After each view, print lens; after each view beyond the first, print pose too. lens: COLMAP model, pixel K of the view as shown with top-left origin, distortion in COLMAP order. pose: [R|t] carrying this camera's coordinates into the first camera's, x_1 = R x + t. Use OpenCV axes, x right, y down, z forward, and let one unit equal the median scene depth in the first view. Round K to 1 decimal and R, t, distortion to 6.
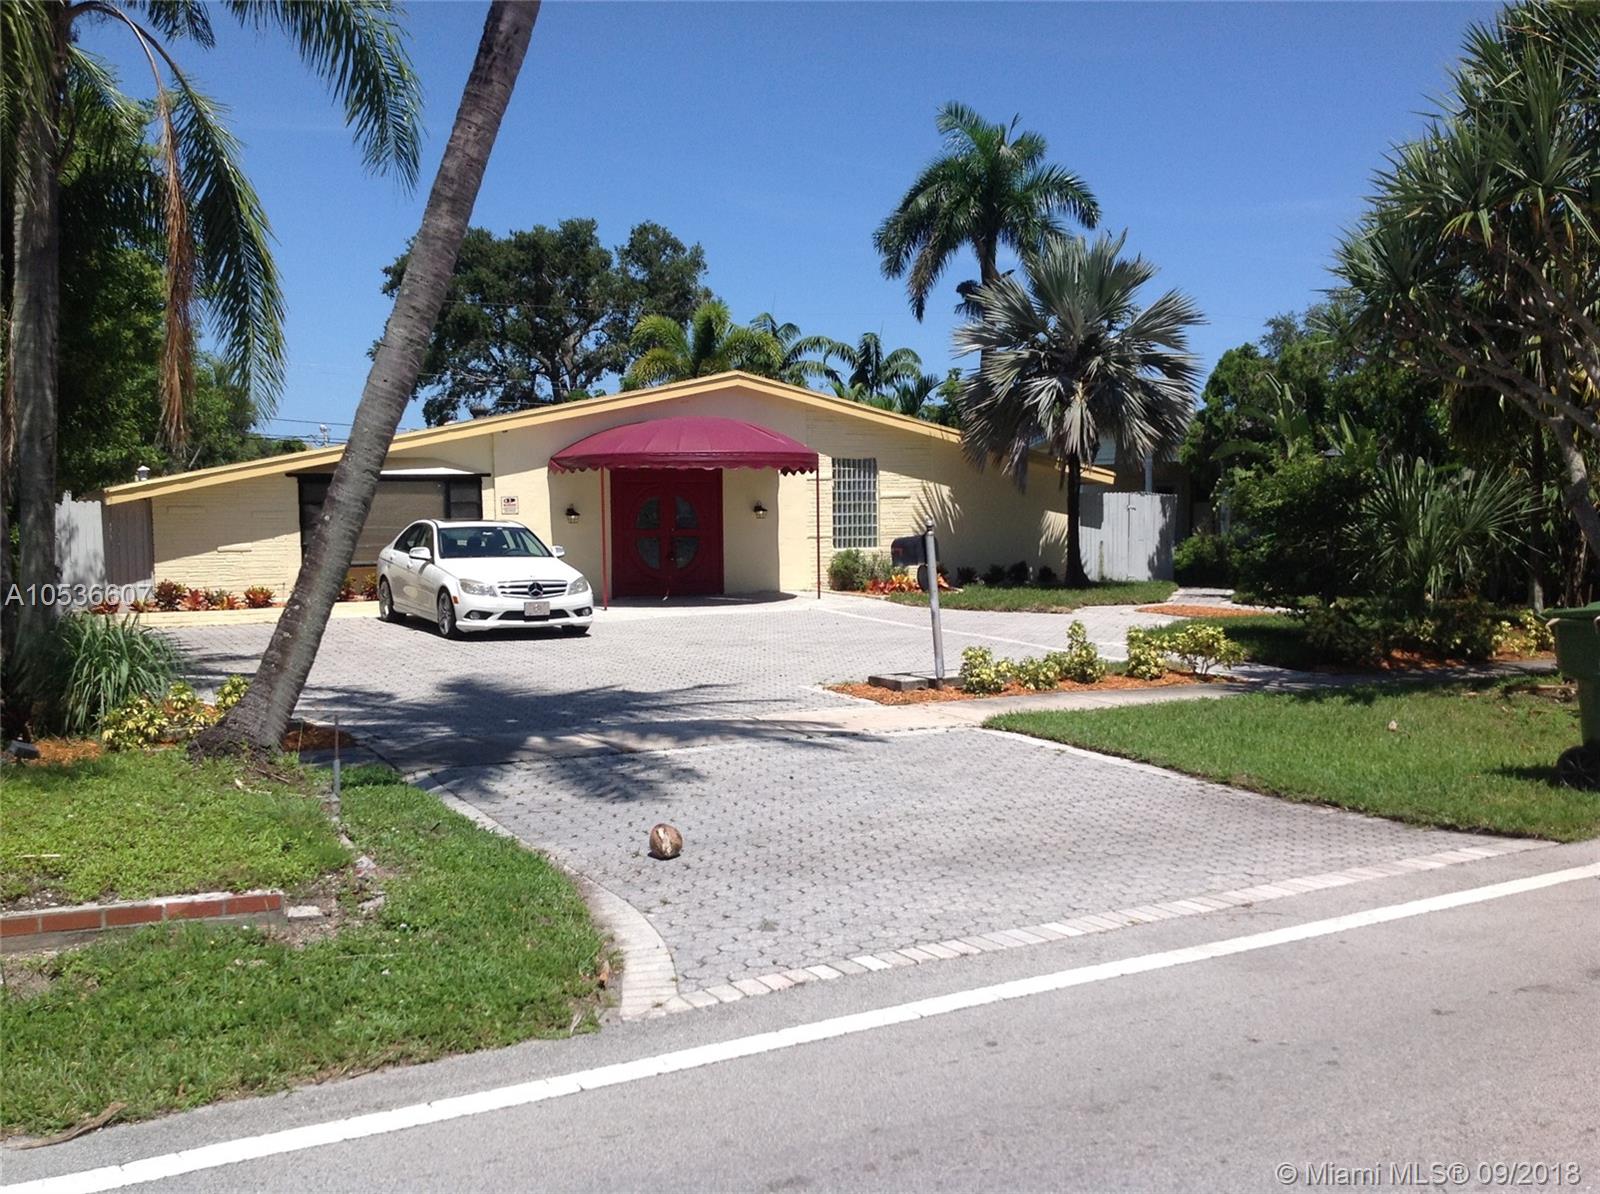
lens RADIAL K [[1520.5, 0, 815.1], [0, 1520.5, 583.7], [0, 0, 1]] dist [0.063286, 0.000000]
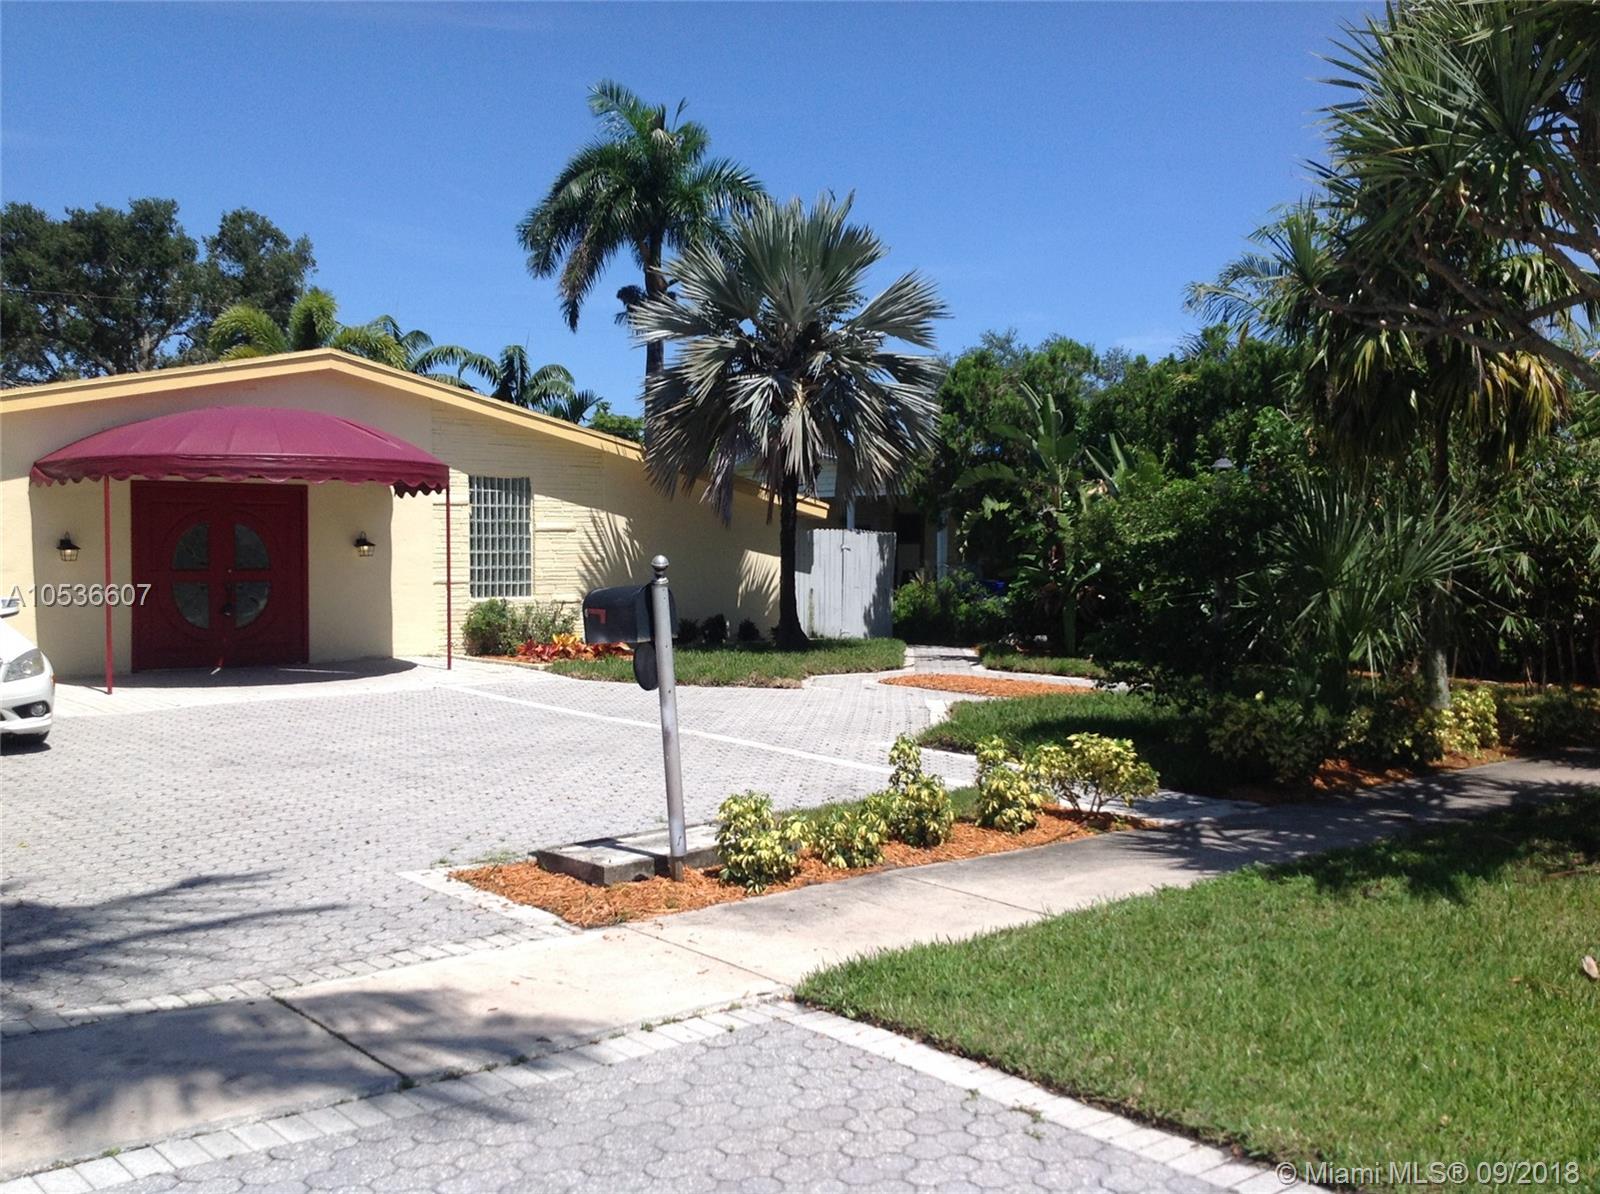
lens RADIAL K [[1520.5, 0, 796.3], [0, 1520.5, 587.6], [0, 0, 1]] dist [0.063286, 0.000000]
pose [[0.975277, 0.002779, 0.220969, 0.003021], [0.003003, 0.999662, -0.025829, -0.009143], [-0.220966, 0.025854, 0.974939, 0.254846]]
